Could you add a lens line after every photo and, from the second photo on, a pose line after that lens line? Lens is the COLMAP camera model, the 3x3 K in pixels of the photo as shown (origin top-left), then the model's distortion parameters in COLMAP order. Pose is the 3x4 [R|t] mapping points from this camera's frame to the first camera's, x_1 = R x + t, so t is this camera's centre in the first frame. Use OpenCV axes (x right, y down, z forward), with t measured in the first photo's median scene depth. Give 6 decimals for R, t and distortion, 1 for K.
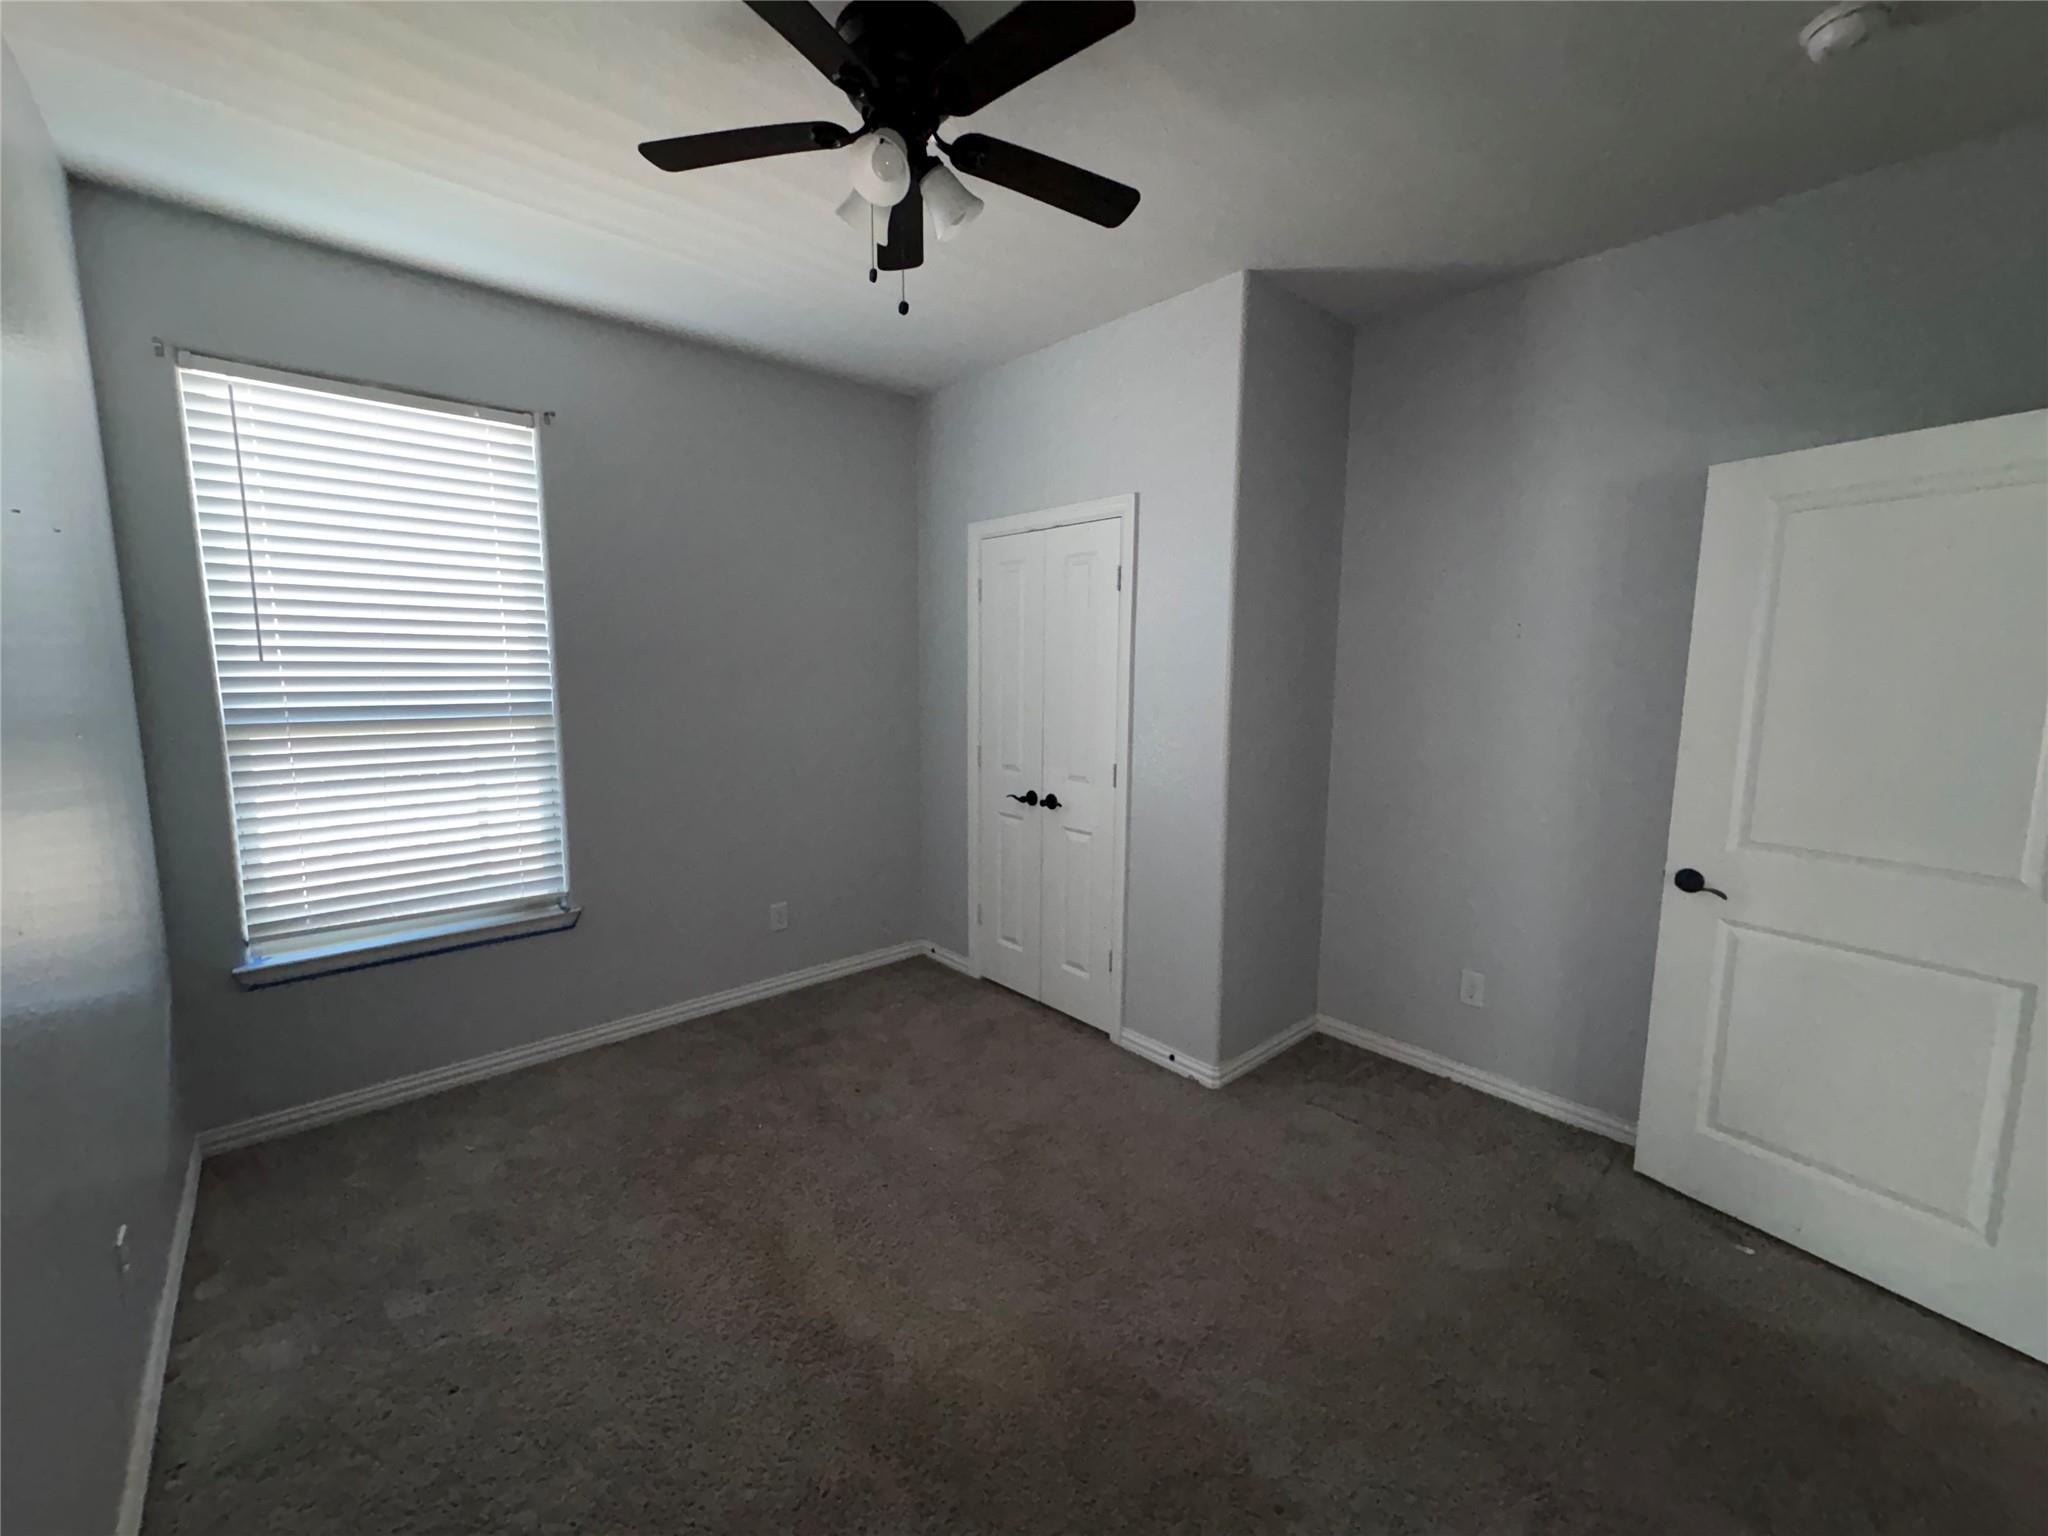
lens RADIAL K [[814.1, 0, 1030.3], [0, 814.1, 763.5], [0, 0, 1]] dist [-0.000838, 0.000312]
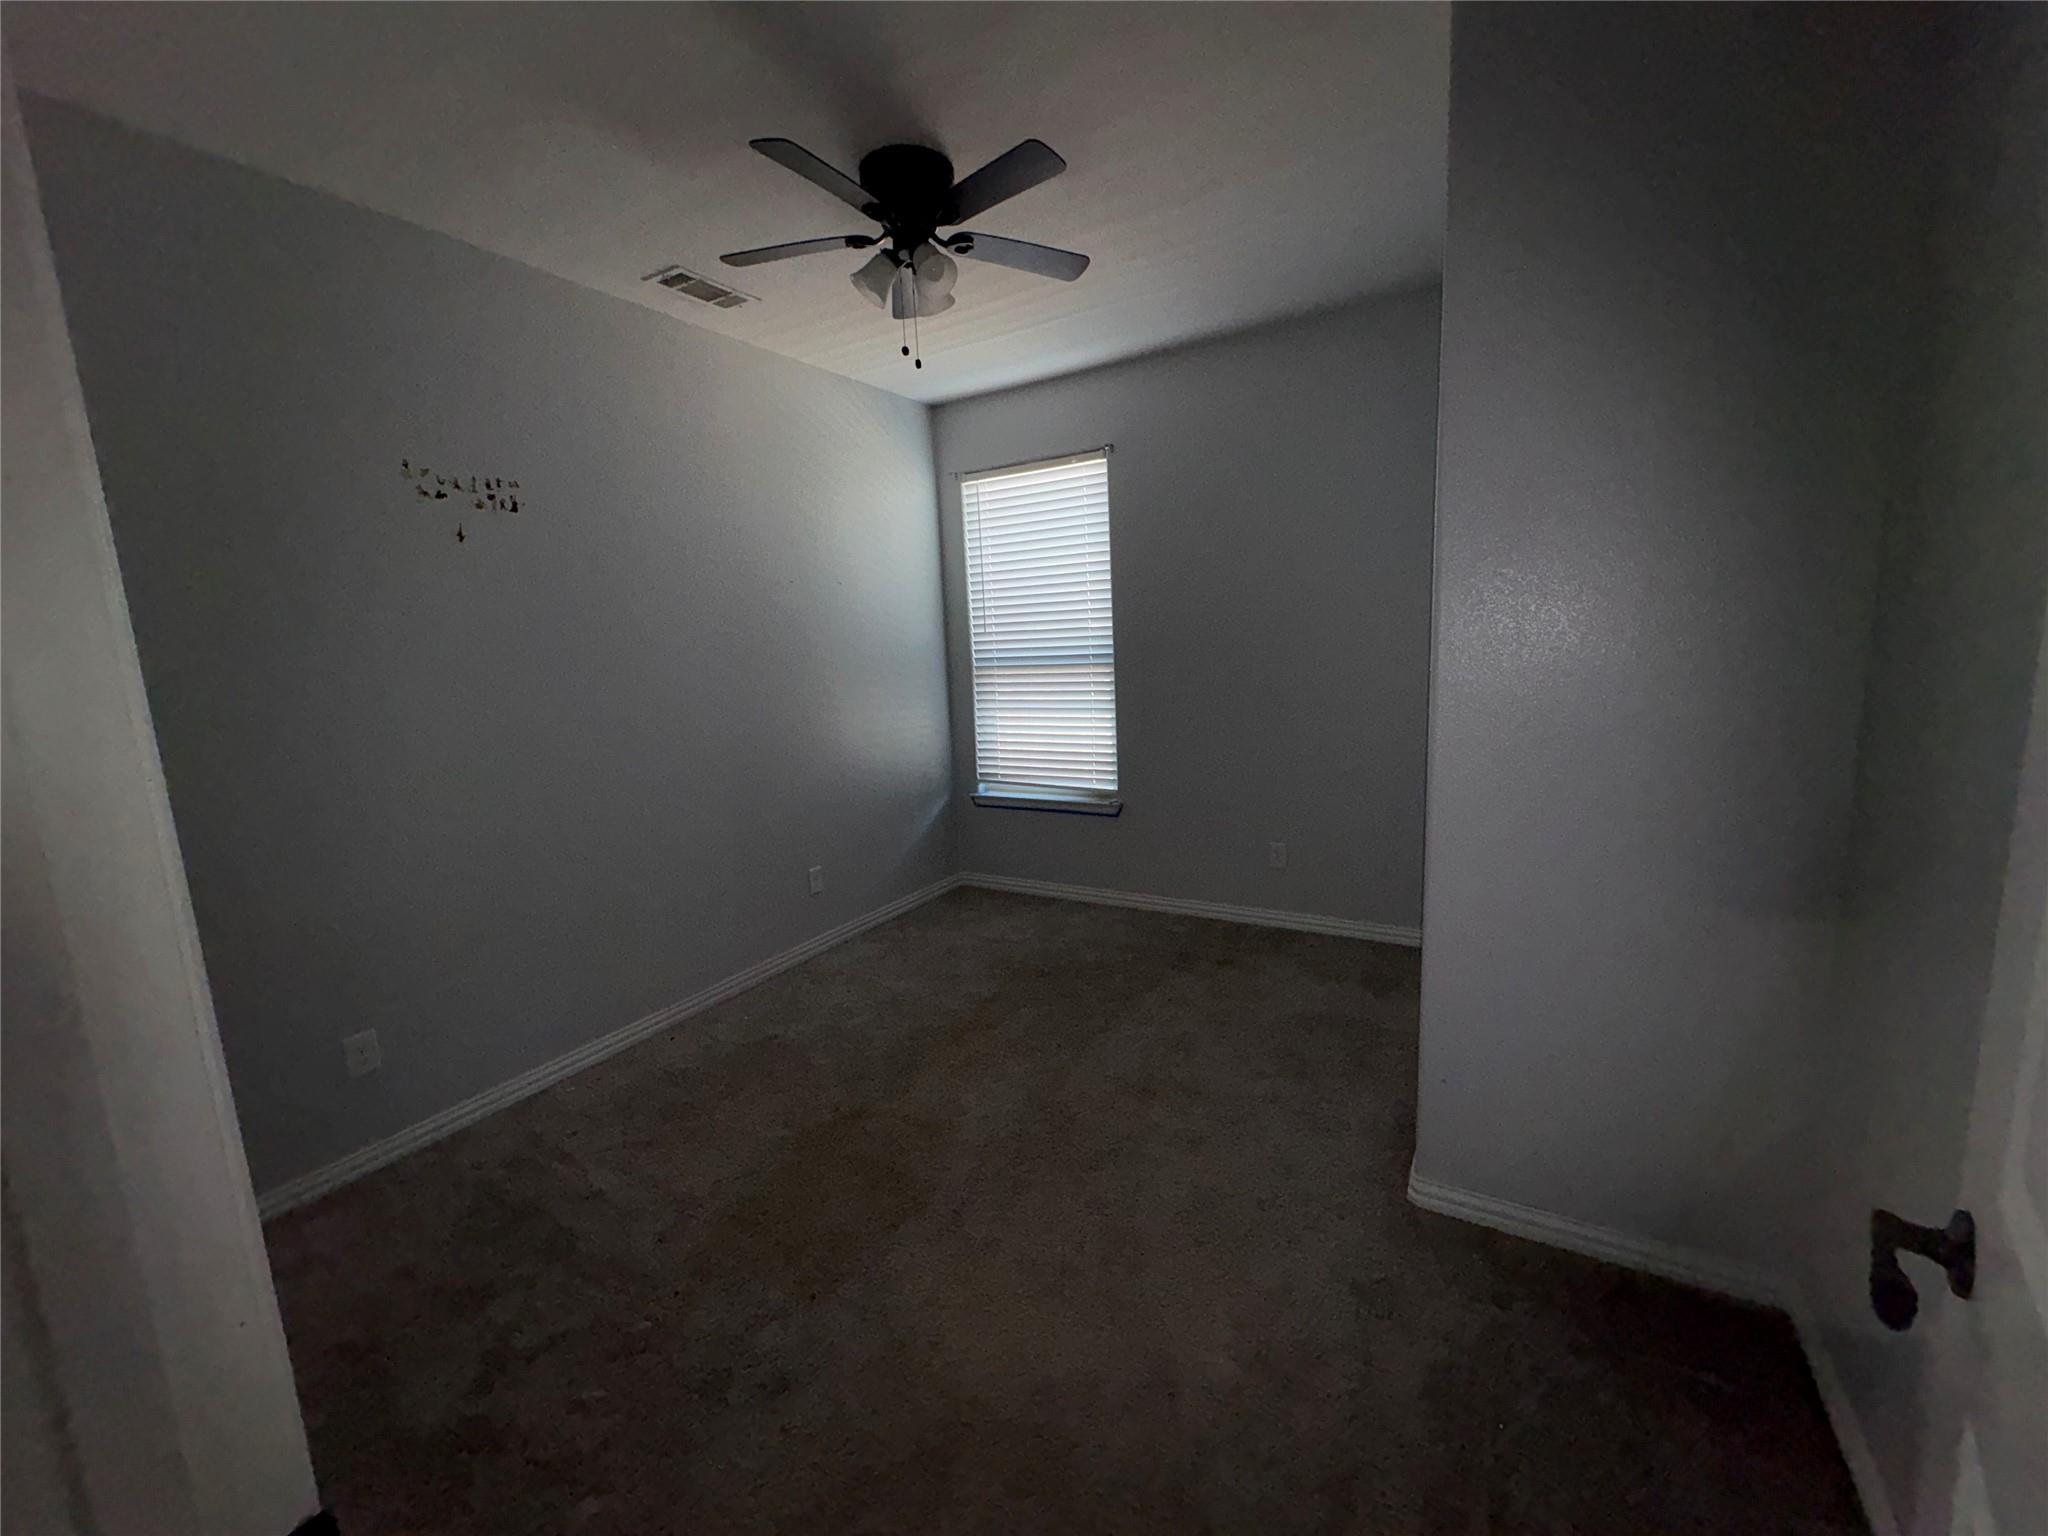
lens RADIAL K [[814.1, 0, 1030.8], [0, 814.1, 770.0], [0, 0, 1]] dist [-0.000838, 0.000312]
pose [[0.292077, 0.123668, -0.948366, 0.764769], [-0.075586, 0.991488, 0.106012, -0.014680], [0.953403, 0.040719, 0.298938, 0.477384]]
